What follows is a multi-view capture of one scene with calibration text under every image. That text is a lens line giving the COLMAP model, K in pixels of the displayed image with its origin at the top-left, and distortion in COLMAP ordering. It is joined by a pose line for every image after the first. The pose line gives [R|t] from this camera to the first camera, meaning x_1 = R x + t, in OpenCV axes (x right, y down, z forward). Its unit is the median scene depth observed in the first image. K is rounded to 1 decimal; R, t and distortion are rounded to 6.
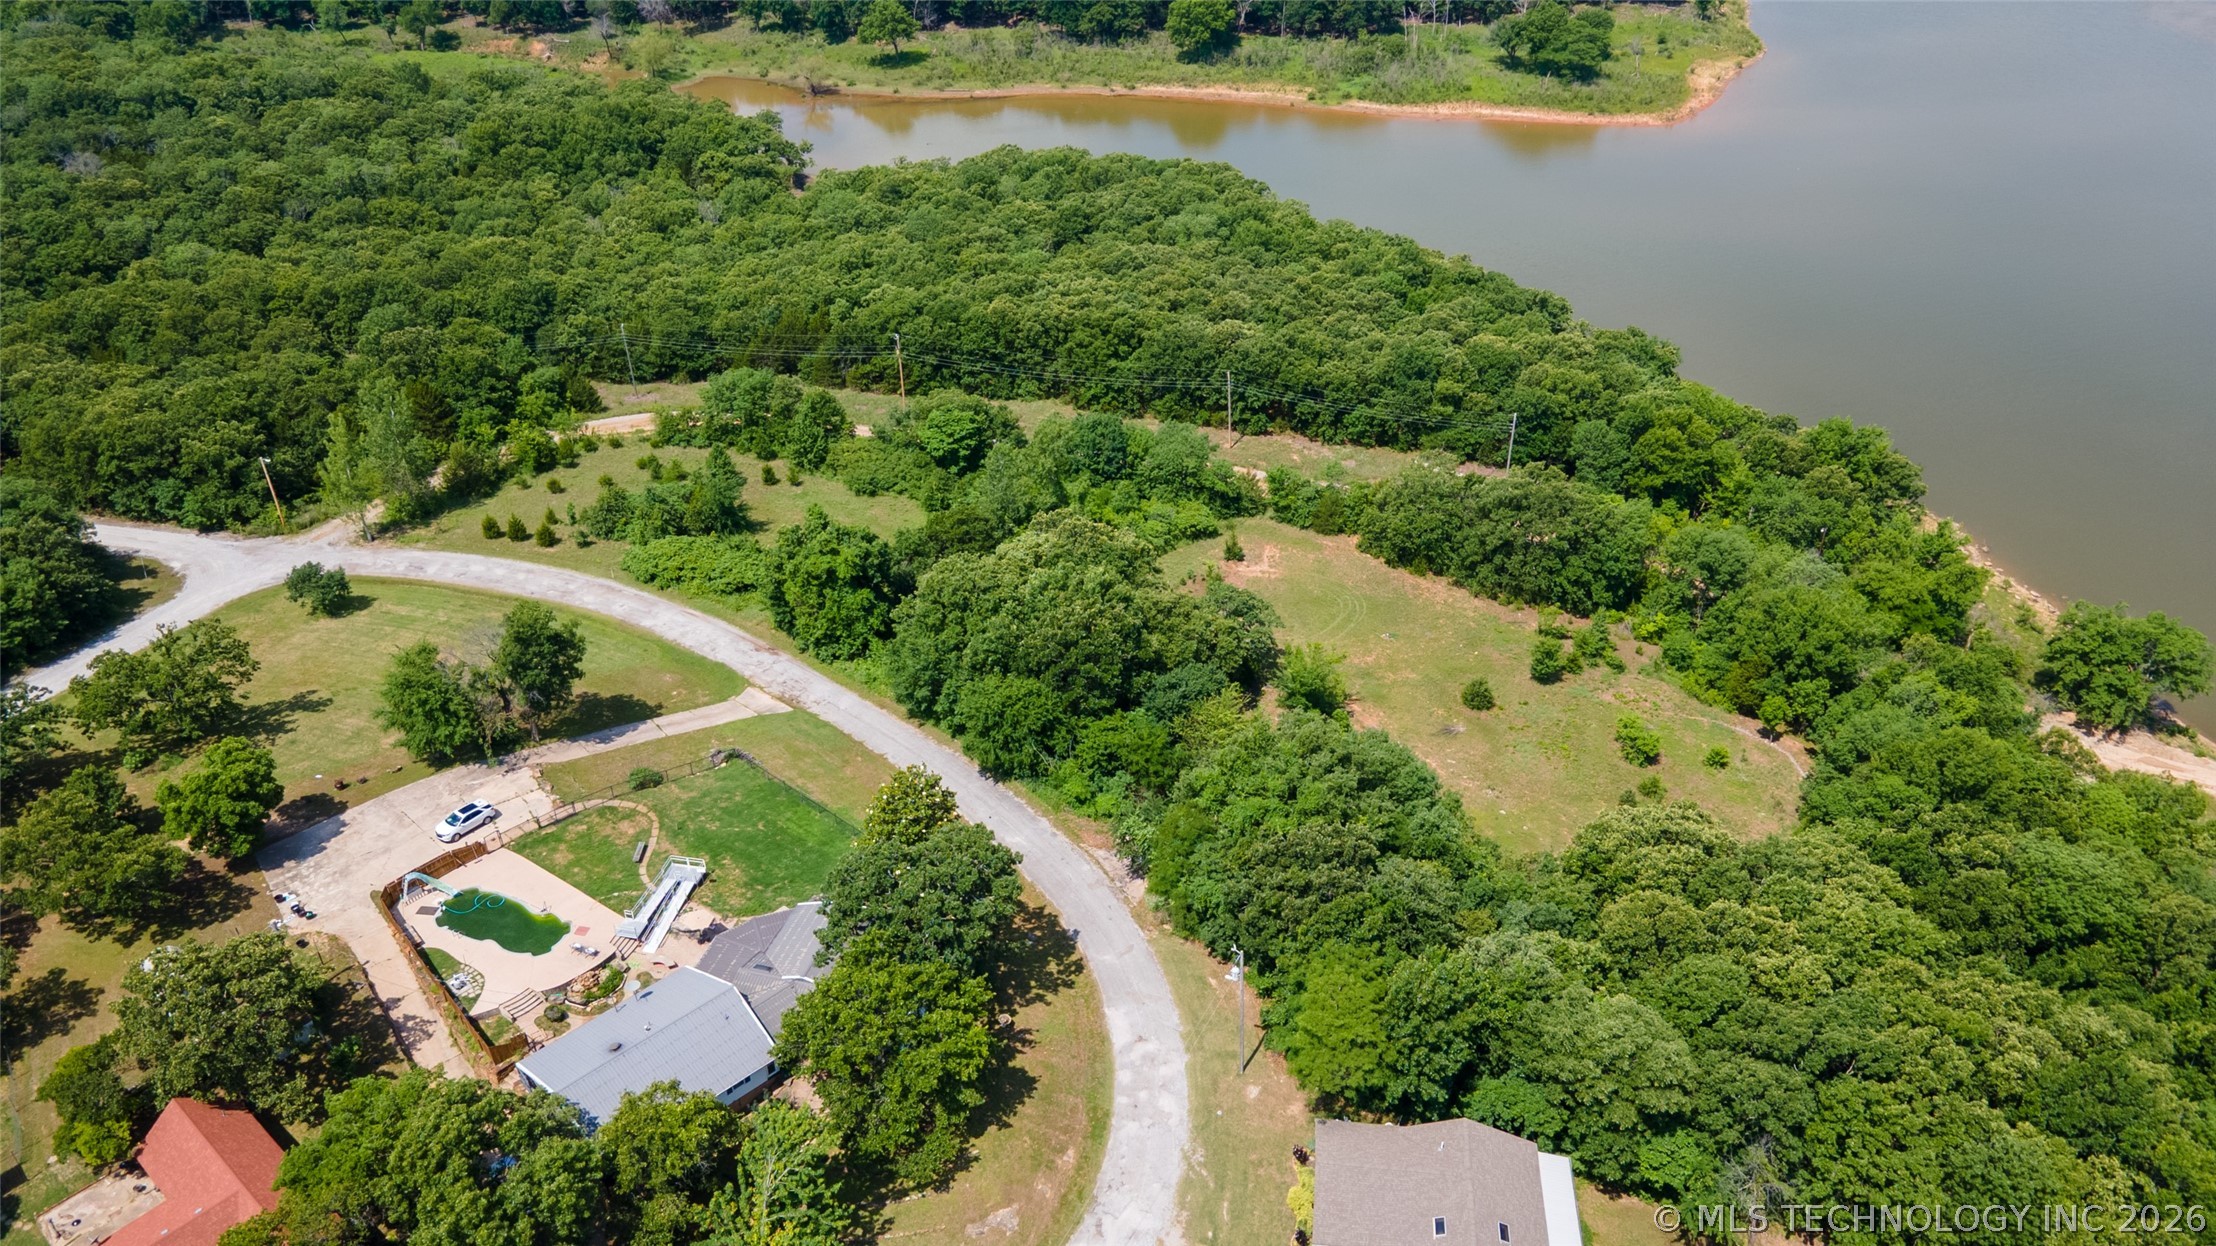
lens RADIAL K [[1616.1, 0, 1104.4], [0, 1616.1, 619.2], [0, 0, 1]] dist [0.031707, 0.011748]
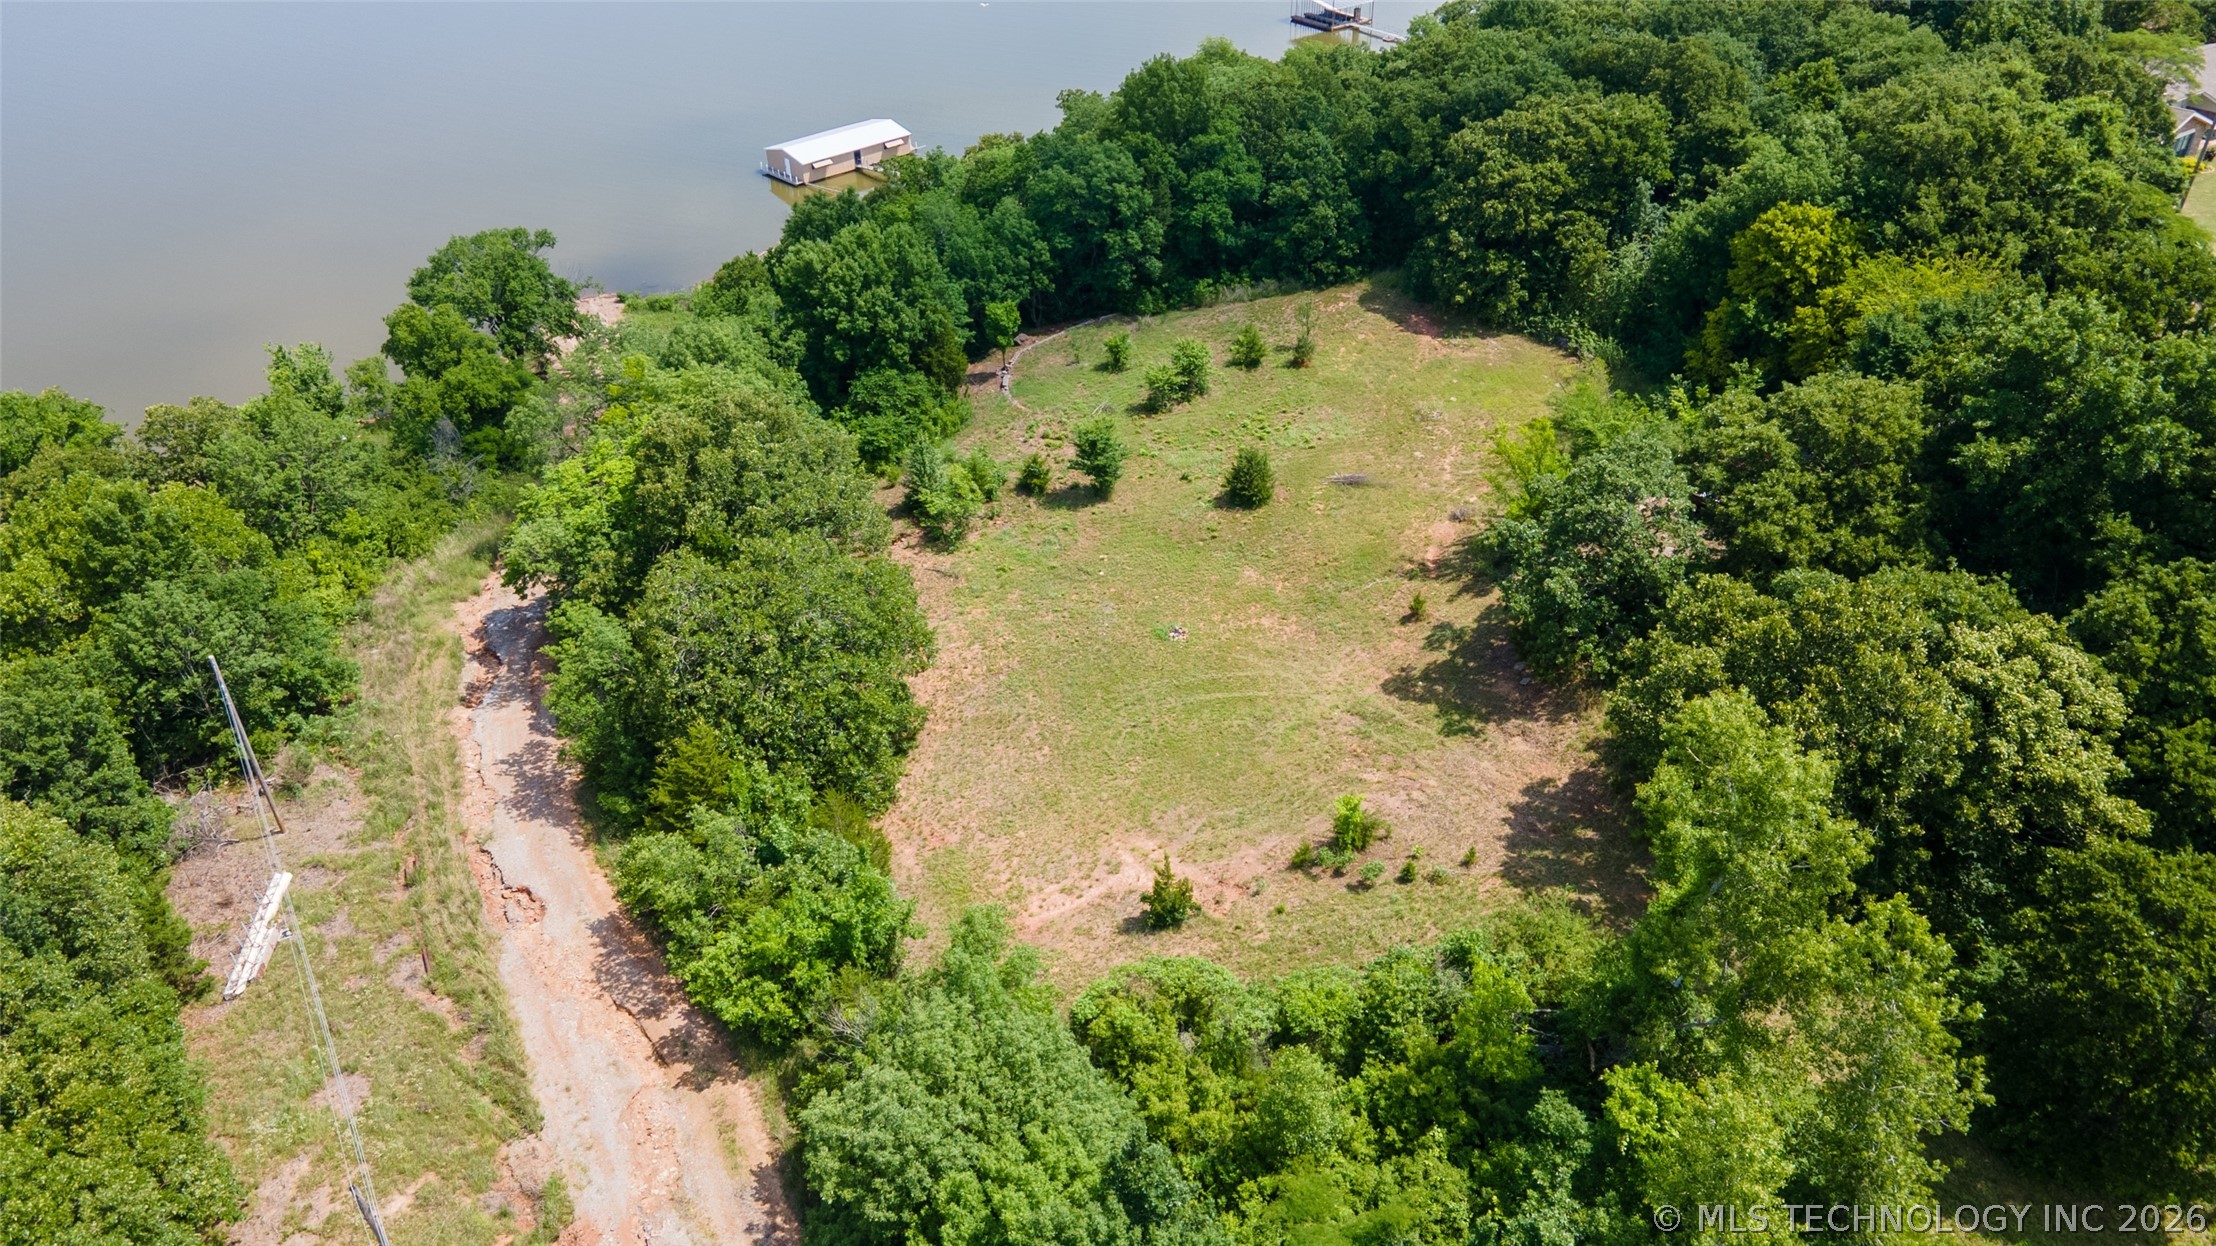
lens RADIAL K [[1616.1, 0, 1116.3], [0, 1616.1, 644.4], [0, 0, 1]] dist [0.031707, 0.011748]
pose [[-0.674493, -0.402243, 0.619079, -0.099817], [0.418711, 0.482219, 0.769510, -0.313738], [-0.608062, 0.778245, -0.156830, 0.909021]]
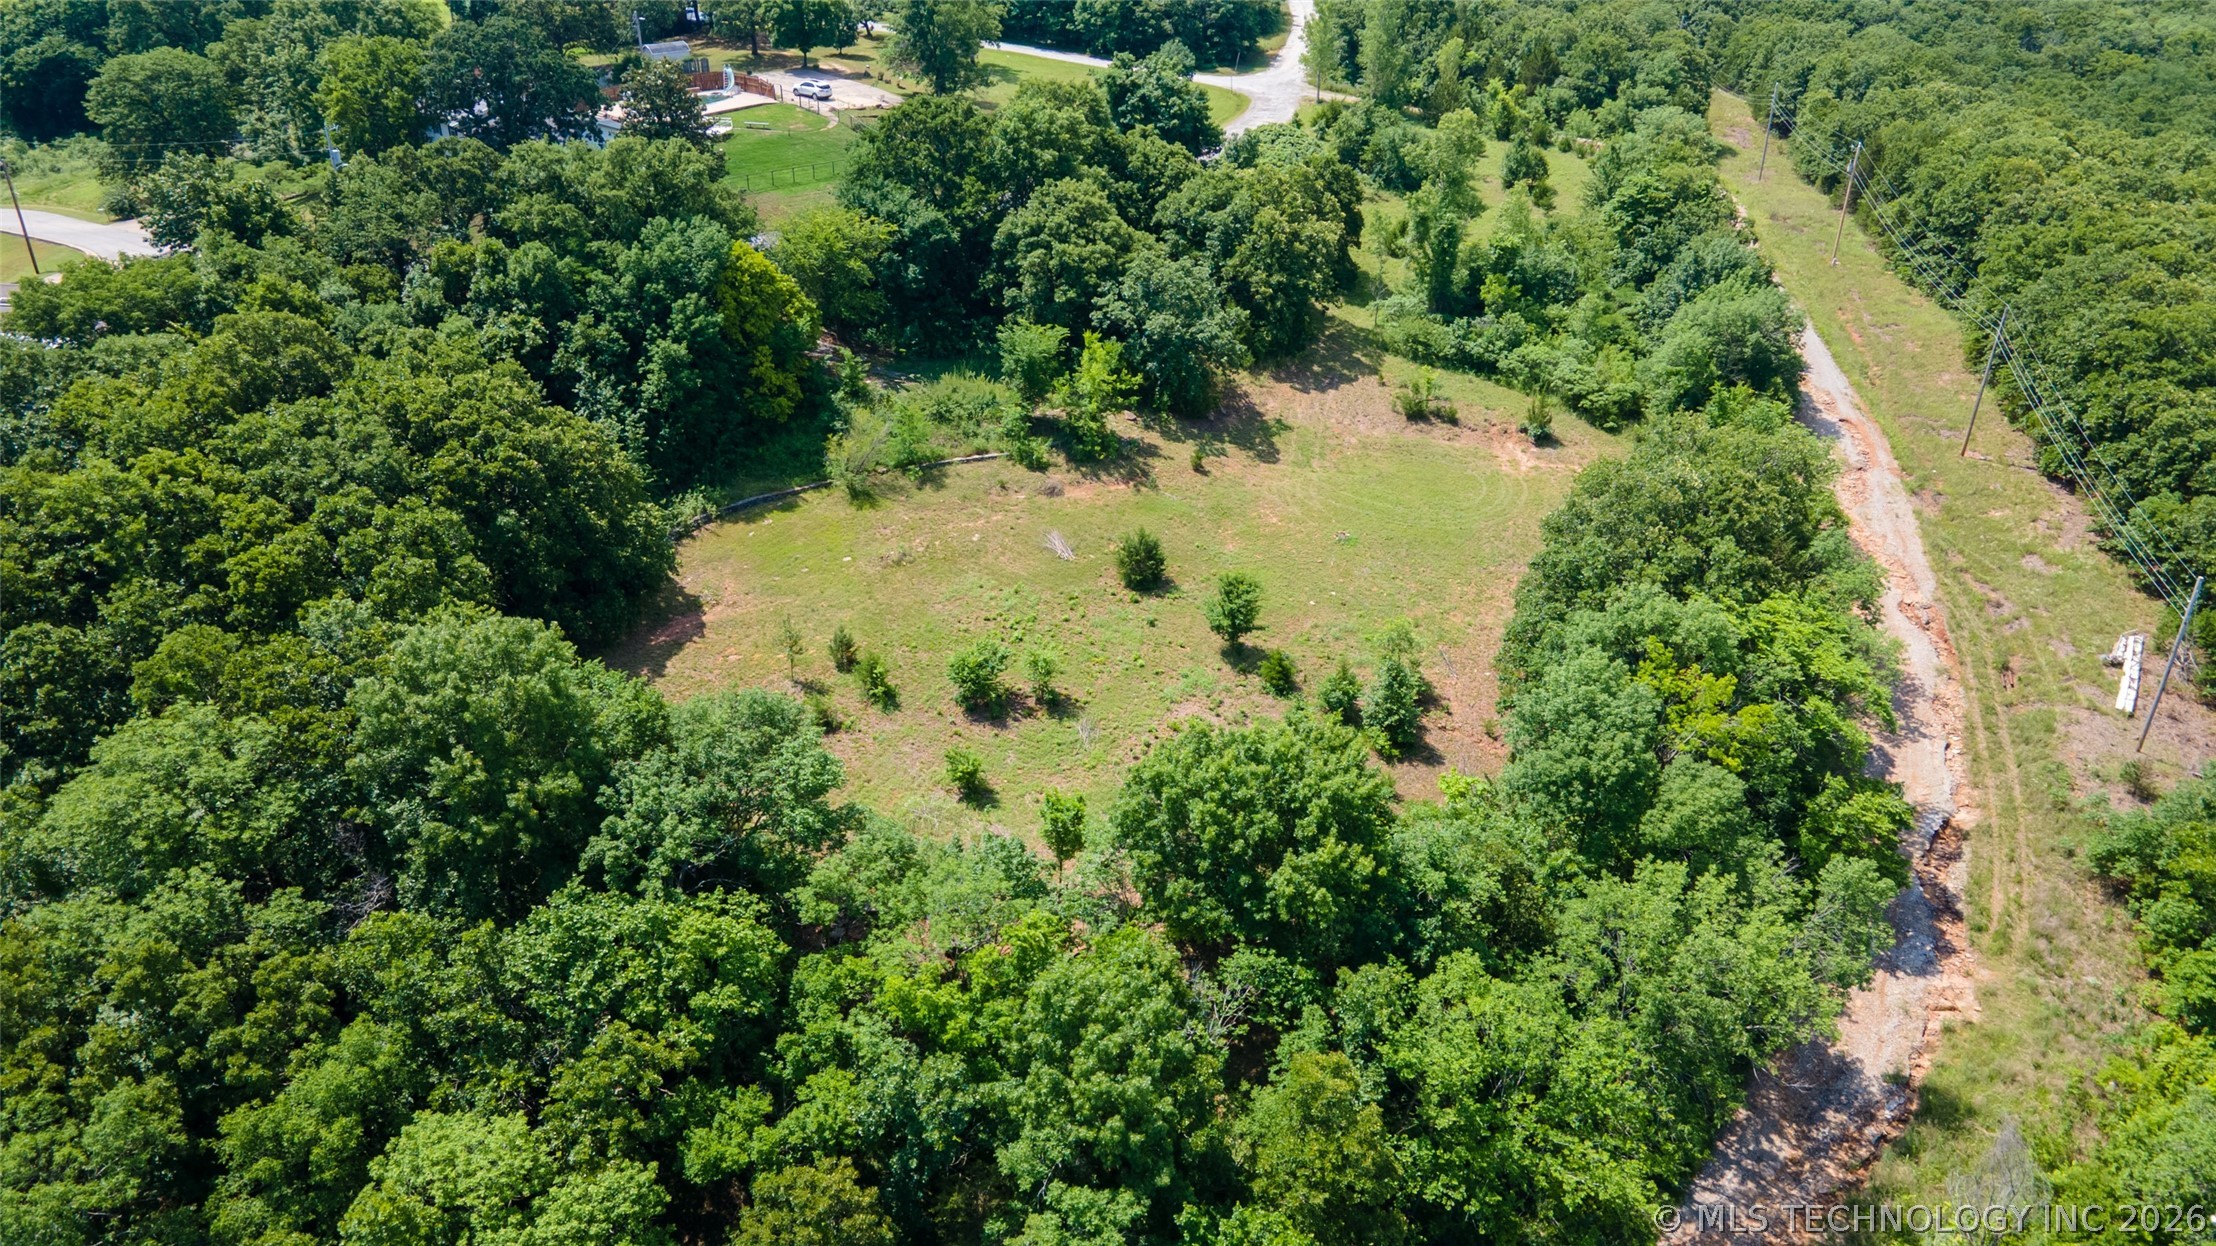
lens RADIAL K [[1616.1, 0, 1101.8], [0, 1616.1, 644.6], [0, 0, 1]] dist [0.031707, 0.011748]
pose [[-0.012411, 0.480270, -0.877033, 0.607772], [-0.536315, 0.737068, 0.411214, -0.132059], [0.843927, 0.475469, 0.248428, 0.659650]]
